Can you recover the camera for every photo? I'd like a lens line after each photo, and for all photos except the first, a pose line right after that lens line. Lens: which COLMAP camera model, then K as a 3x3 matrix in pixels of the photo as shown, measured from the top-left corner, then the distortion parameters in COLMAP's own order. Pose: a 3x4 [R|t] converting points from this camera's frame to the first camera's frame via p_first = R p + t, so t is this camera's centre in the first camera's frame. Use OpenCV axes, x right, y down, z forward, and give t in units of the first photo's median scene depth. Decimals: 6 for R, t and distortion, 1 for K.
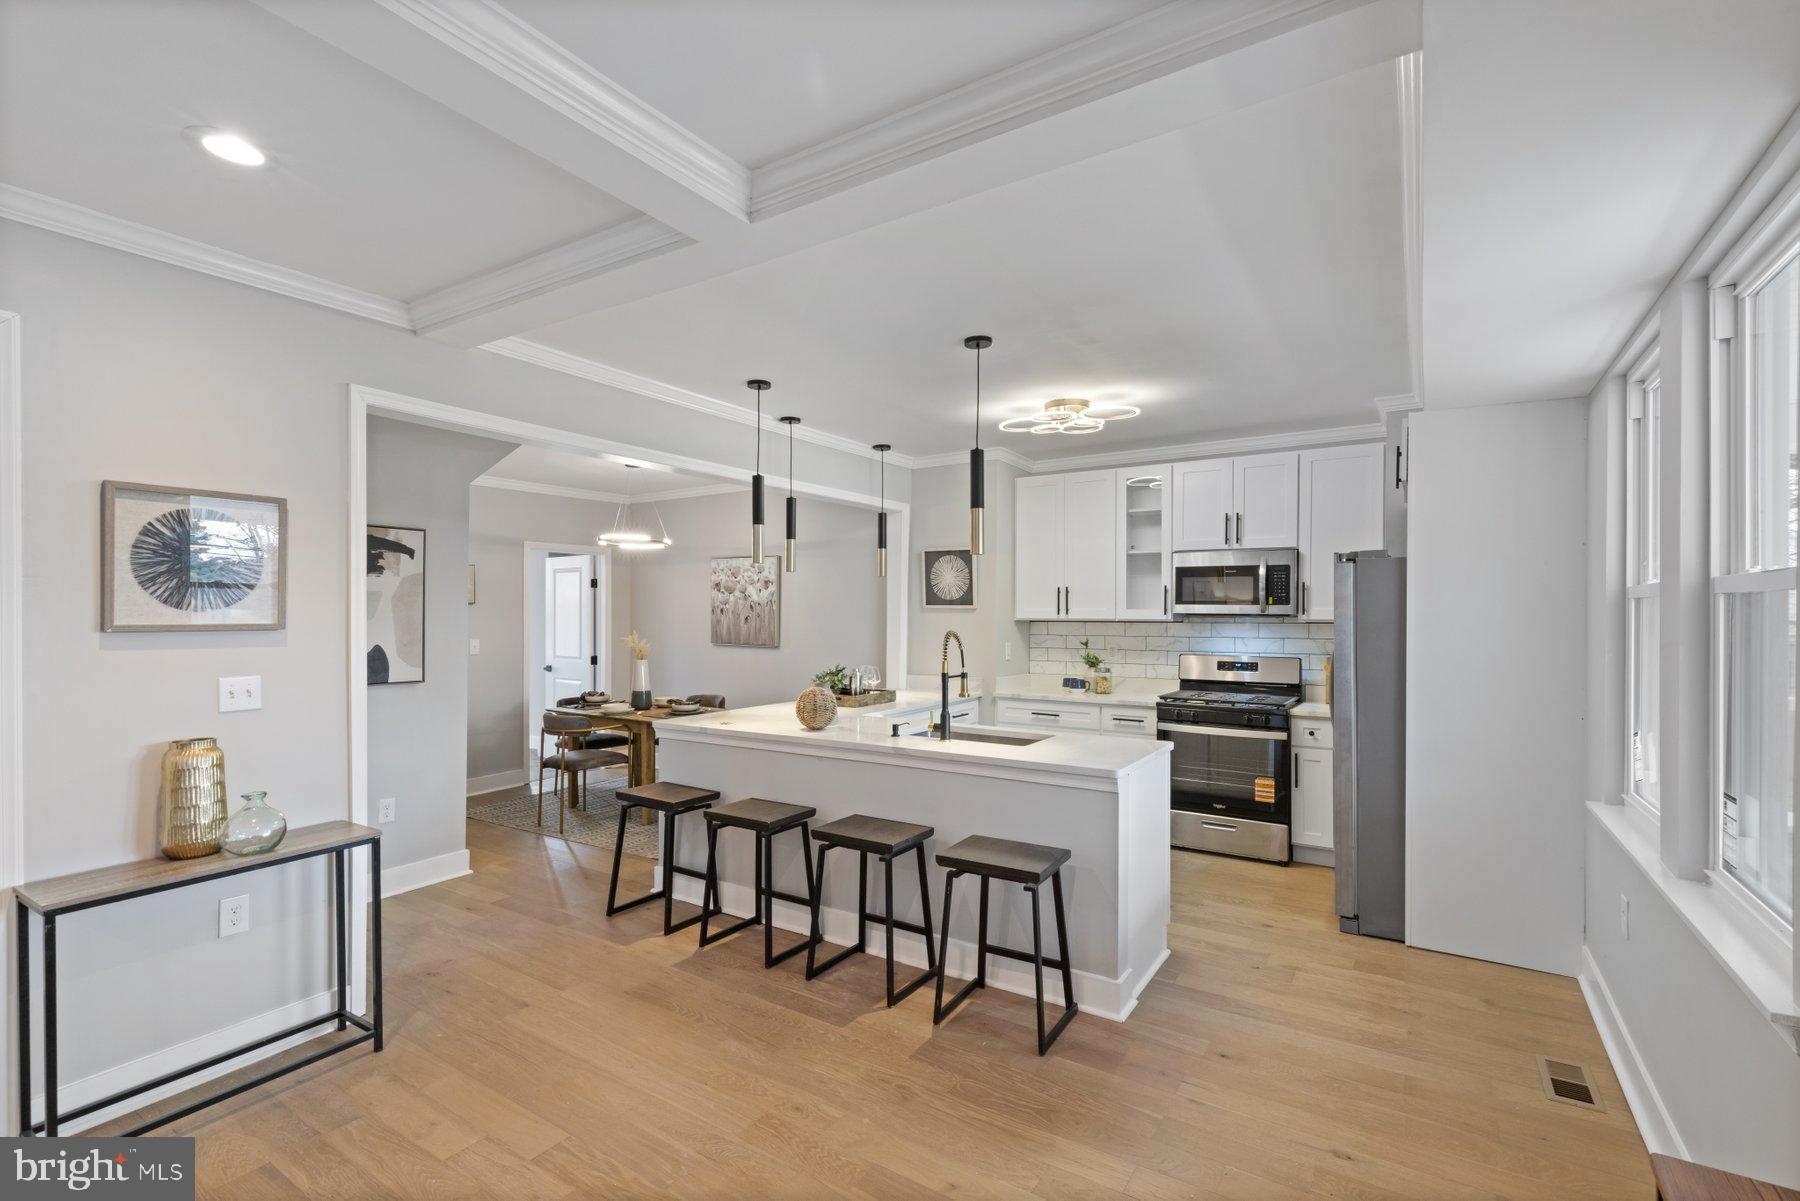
lens RADIAL K [[809.5, 0, 913.6], [0, 809.5, 606.2], [0, 0, 1]] dist [0.000199, 0.000091]
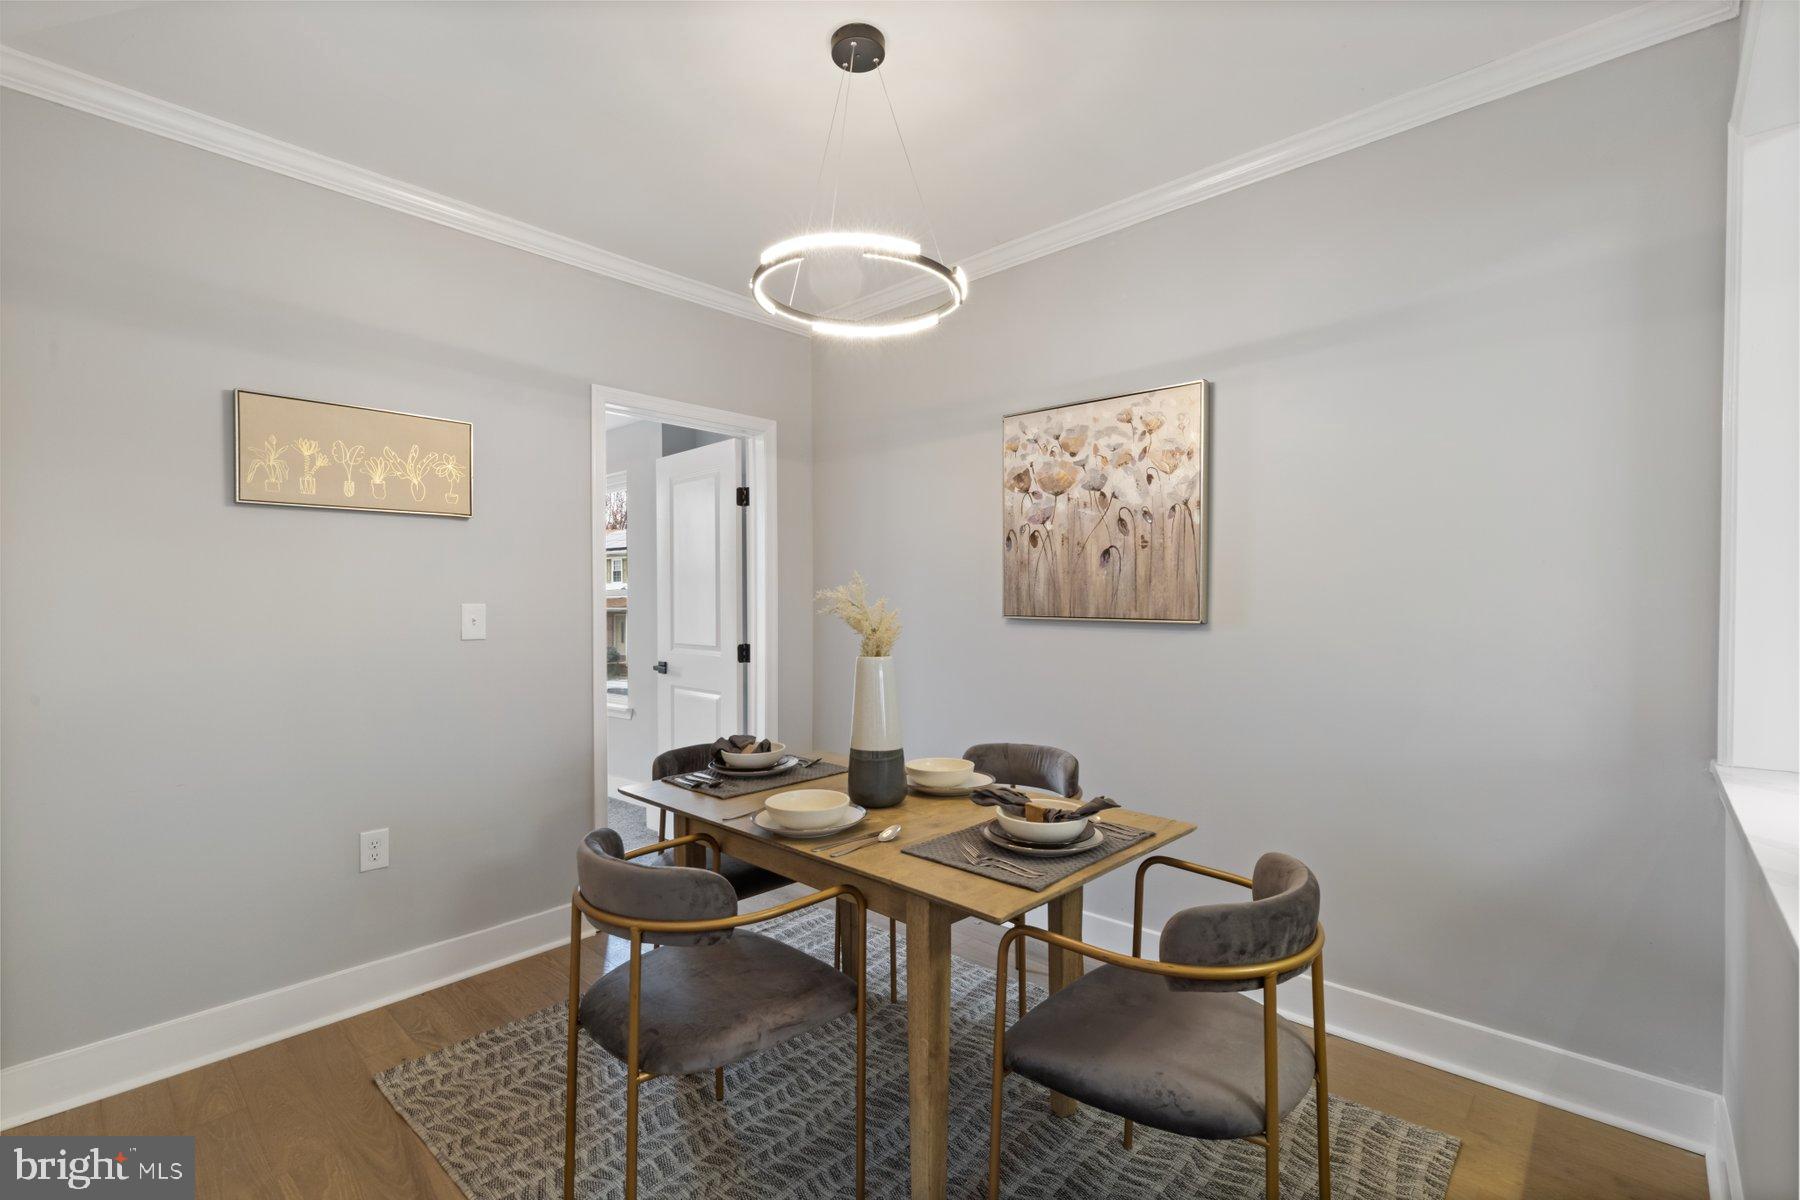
lens RADIAL K [[809.5, 0, 893.4], [0, 809.5, 602.9], [0, 0, 1]] dist [0.000199, 0.000091]
pose [[0.981793, 0.000156, -0.189954, -0.231395], [0.000290, 0.999997, 0.002319, 0.038346], [0.189954, -0.002332, 0.981790, 0.584417]]
